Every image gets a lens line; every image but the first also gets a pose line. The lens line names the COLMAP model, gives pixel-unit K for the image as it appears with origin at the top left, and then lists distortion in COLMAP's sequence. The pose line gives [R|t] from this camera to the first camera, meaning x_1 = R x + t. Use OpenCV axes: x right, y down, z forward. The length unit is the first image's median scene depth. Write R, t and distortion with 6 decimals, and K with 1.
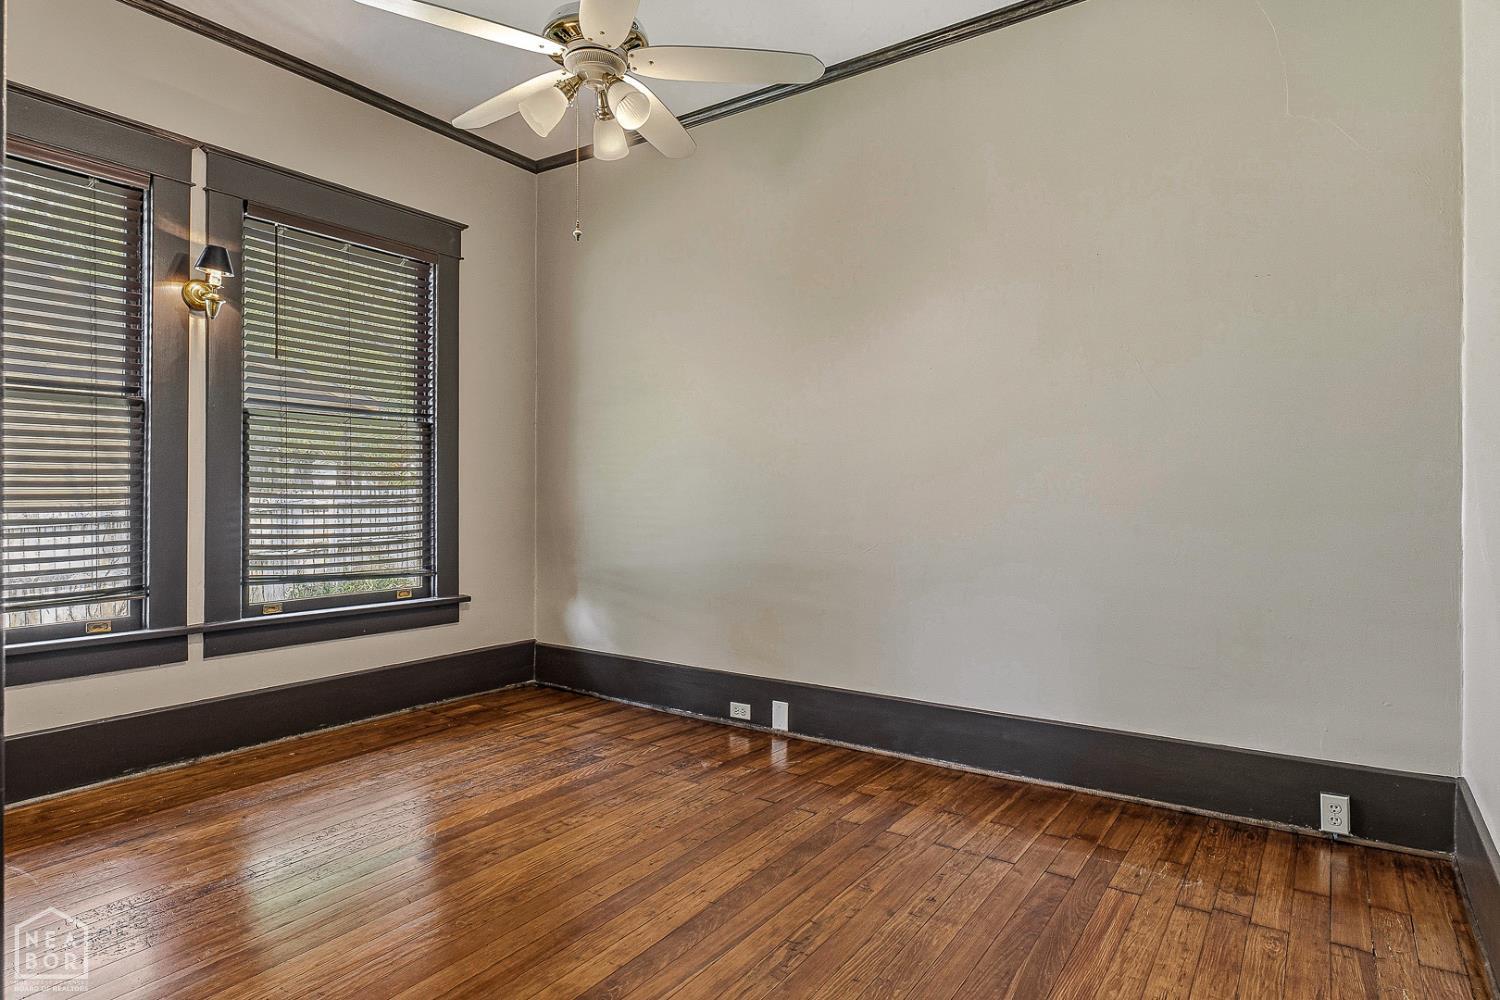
lens RADIAL K [[808.1, 0, 744.9], [0, 808.1, 491.4], [0, 0, 1]] dist [-0.006358, -0.000343]
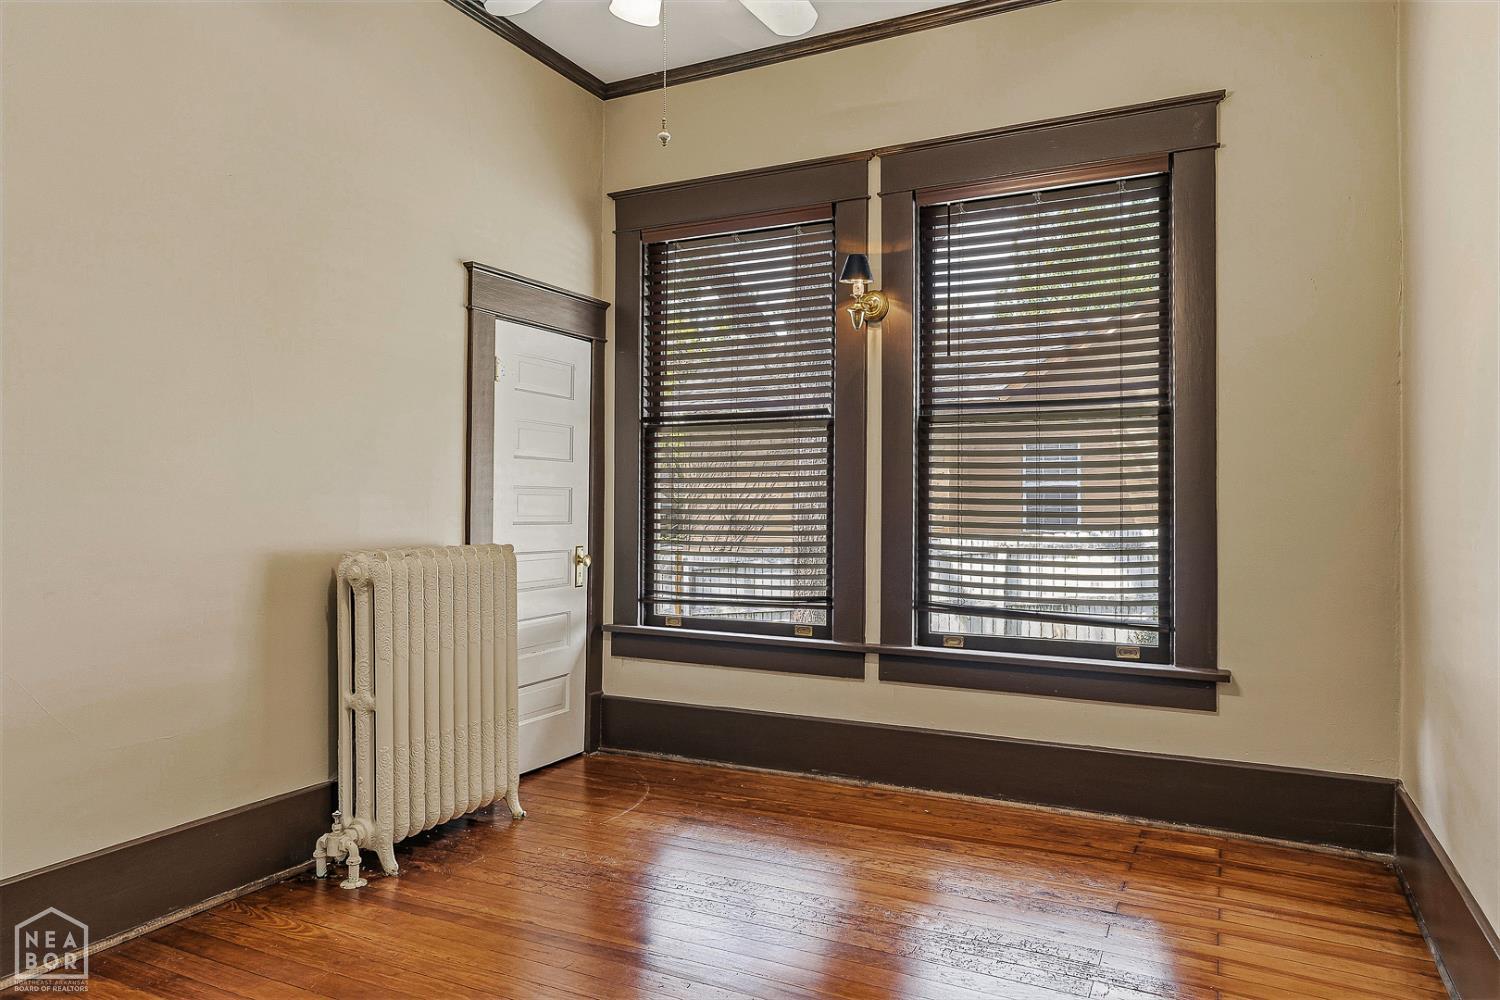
lens RADIAL K [[937.5, 0, 749.4], [0, 937.5, 493.6], [0, 0, 1]] dist [-0.003512, 0.001085]
pose [[0.161255, -0.018578, -0.986738, 0.411902], [-0.002854, 0.999810, -0.019291, 0.005860], [0.986909, 0.005926, 0.161171, 0.663234]]
